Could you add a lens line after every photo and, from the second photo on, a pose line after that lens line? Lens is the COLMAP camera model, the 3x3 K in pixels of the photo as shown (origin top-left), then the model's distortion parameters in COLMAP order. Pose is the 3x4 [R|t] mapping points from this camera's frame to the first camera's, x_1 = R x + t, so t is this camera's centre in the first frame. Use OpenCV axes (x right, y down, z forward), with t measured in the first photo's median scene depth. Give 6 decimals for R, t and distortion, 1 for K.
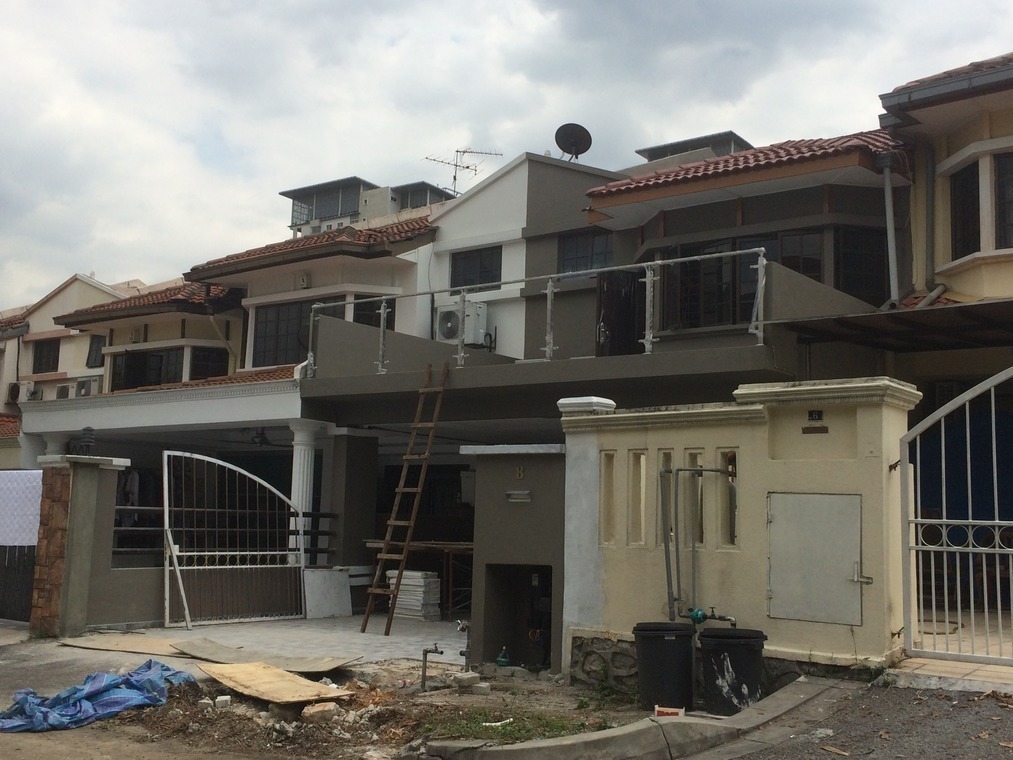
lens RADIAL K [[1173.7, 0, 505.2], [0, 1173.7, 385.8], [0, 0, 1]] dist [0.055928, 0.000000]
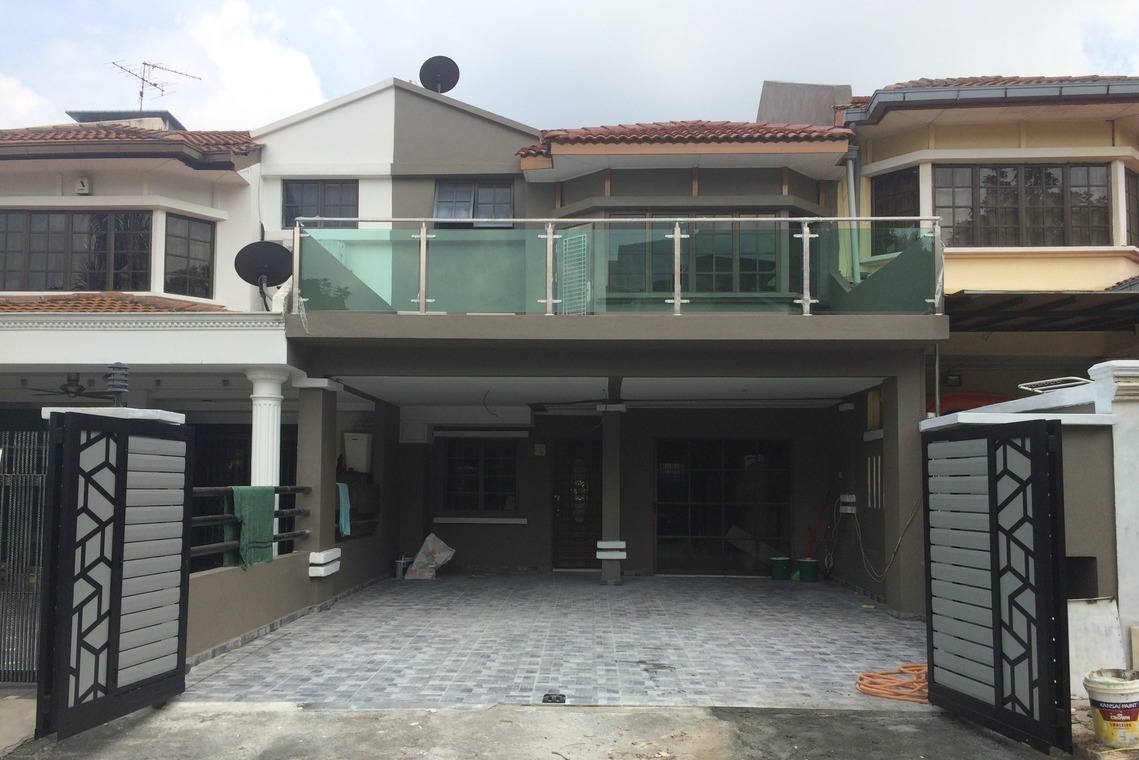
lens RADIAL K [[983.8, 0, 567.6], [0, 983.8, 433.8], [0, 0, 1]] dist [0.053837, -0.066788]
pose [[0.814253, 0.007884, 0.580456, -0.383432], [-0.053330, 0.996695, 0.061273, 0.022654], [-0.578055, -0.080848, 0.811983, 0.359973]]
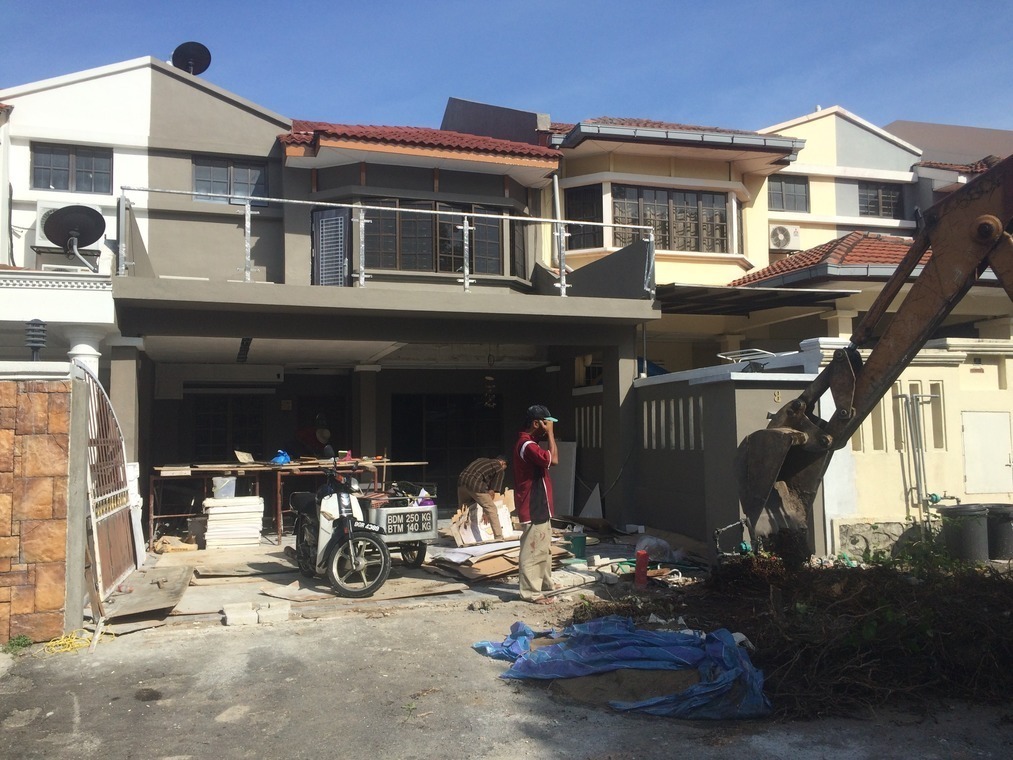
lens RADIAL K [[868.2, 0, 510.4], [0, 868.2, 387.7], [0, 0, 1]] dist [0.070070, -0.080931]
pose [[0.559364, 0.012345, 0.828830, -0.504429], [-0.069993, 0.997022, 0.032387, 0.031831], [-0.825961, -0.076129, 0.558562, 0.420829]]
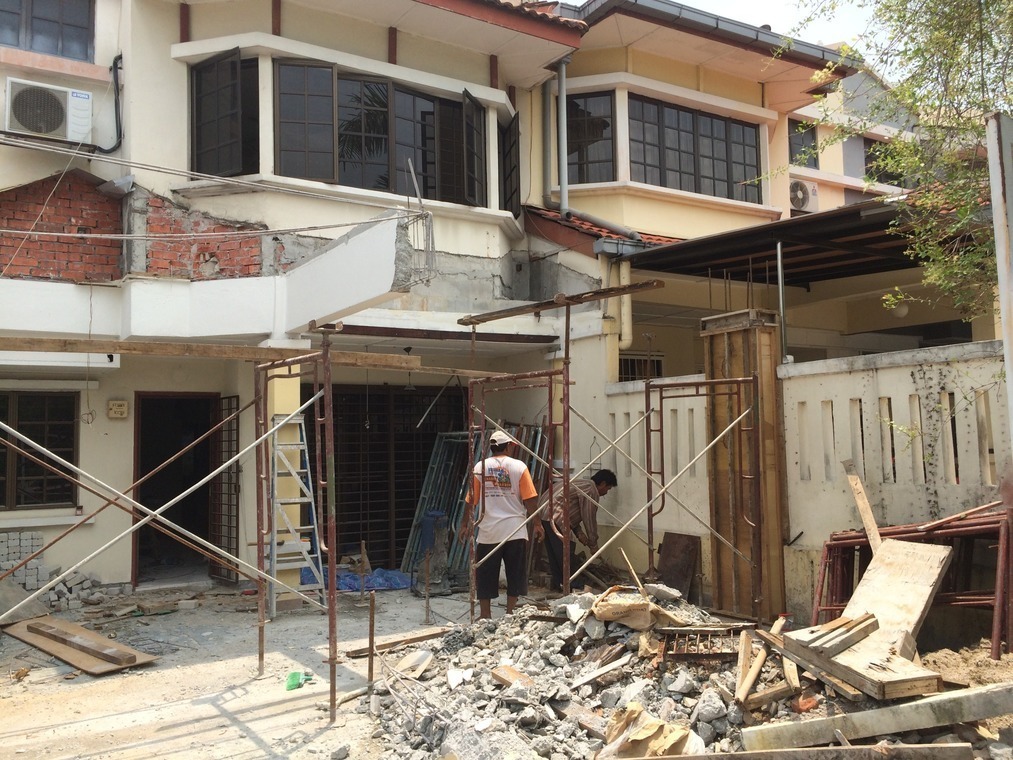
lens RADIAL K [[868.2, 0, 506.6], [0, 868.2, 377.6], [0, 0, 1]] dist [0.070070, -0.080931]
pose [[0.342212, 0.033133, 0.939038, -0.297920], [-0.085530, 0.996328, -0.003985, 0.059650], [-0.935722, -0.078952, 0.343790, 0.726397]]
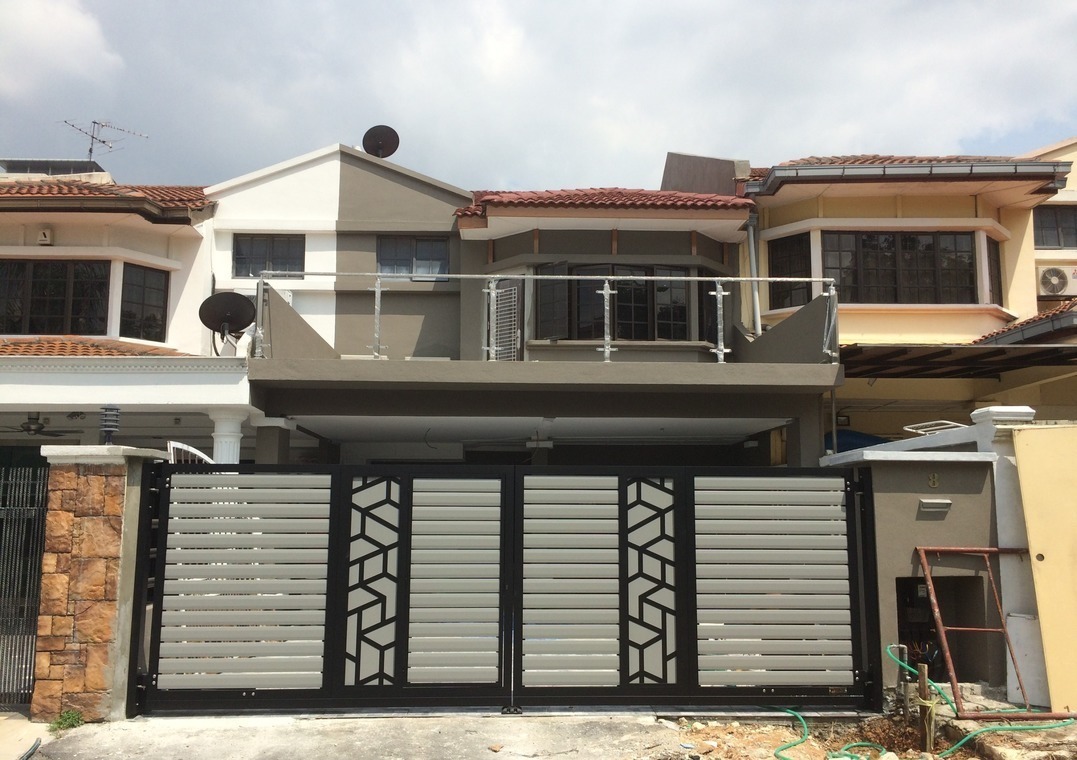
lens RADIAL K [[925.3, 0, 536.9], [0, 925.3, 416.6], [0, 0, 1]] dist [0.040971, -0.017994]
pose [[0.773247, 0.043240, 0.632629, -0.415216], [-0.056944, 0.998376, 0.001362, 0.022550], [-0.631543, -0.037078, 0.774454, 0.356184]]
